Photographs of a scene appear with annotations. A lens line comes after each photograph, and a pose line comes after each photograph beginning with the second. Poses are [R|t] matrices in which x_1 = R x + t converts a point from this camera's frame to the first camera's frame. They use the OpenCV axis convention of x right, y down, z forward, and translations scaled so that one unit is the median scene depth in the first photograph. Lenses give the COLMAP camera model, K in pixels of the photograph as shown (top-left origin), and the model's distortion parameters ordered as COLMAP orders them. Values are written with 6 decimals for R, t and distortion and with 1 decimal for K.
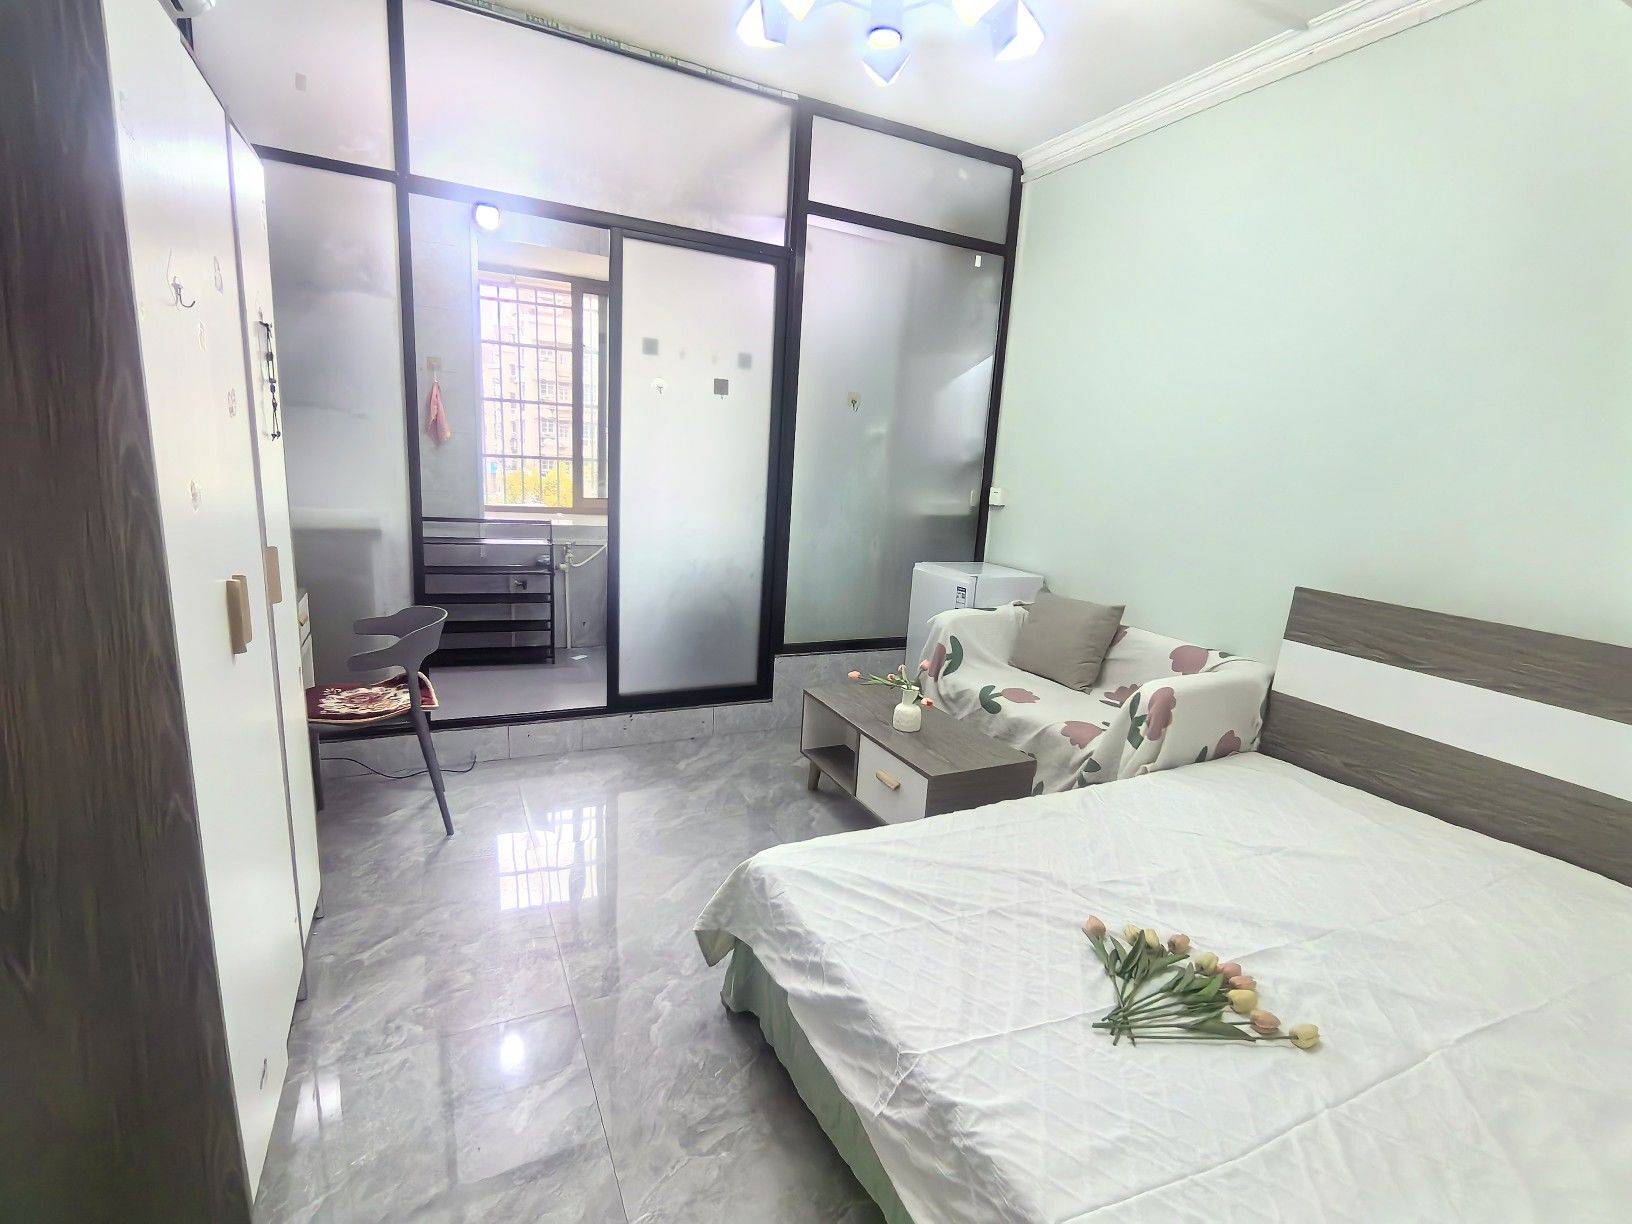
lens RADIAL K [[775.2, 0, 808.5], [0, 775.2, 606.1], [0, 0, 1]] dist [-0.004435, -0.007796]
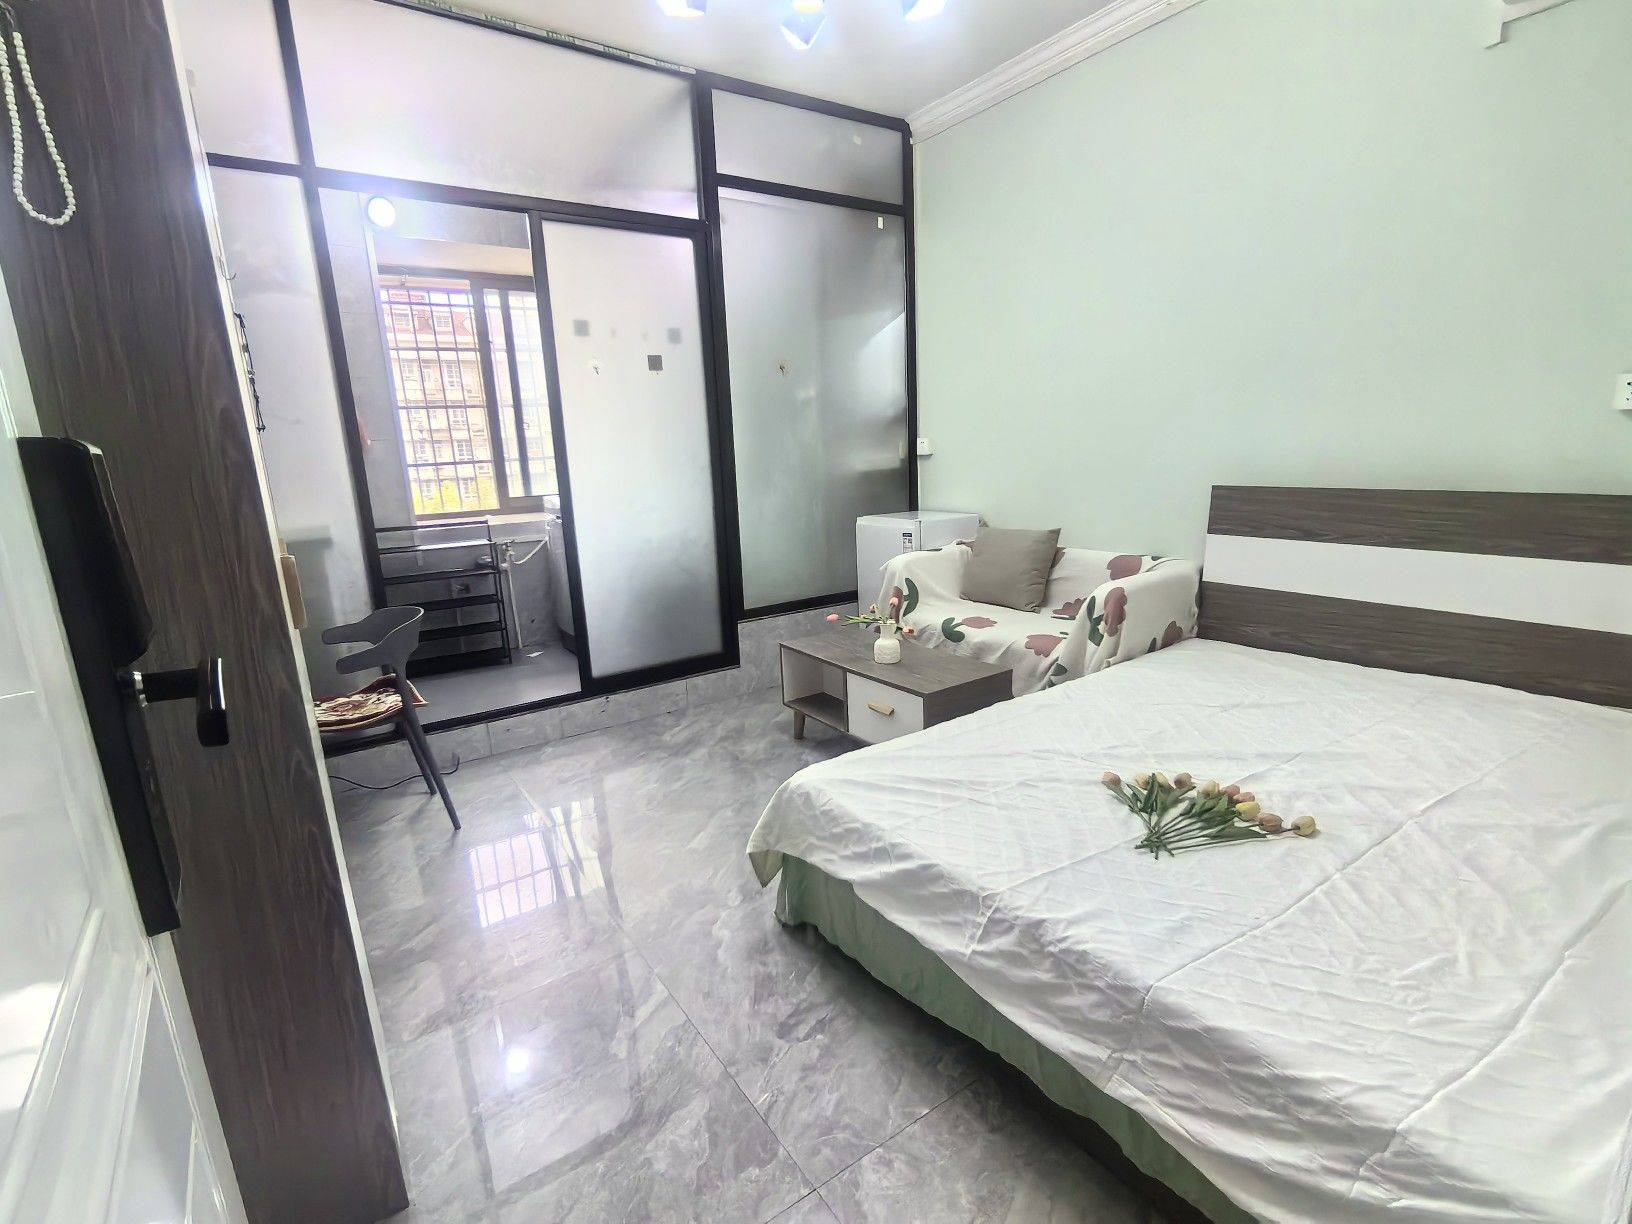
lens RADIAL K [[775.2, 0, 808.5], [0, 775.2, 608.6], [0, 0, 1]] dist [-0.004435, -0.007796]
pose [[0.984184, -0.130962, 0.119294, -0.101364], [0.129178, 0.991364, 0.022607, 0.050514], [-0.121225, -0.006840, 0.992602, -0.041637]]
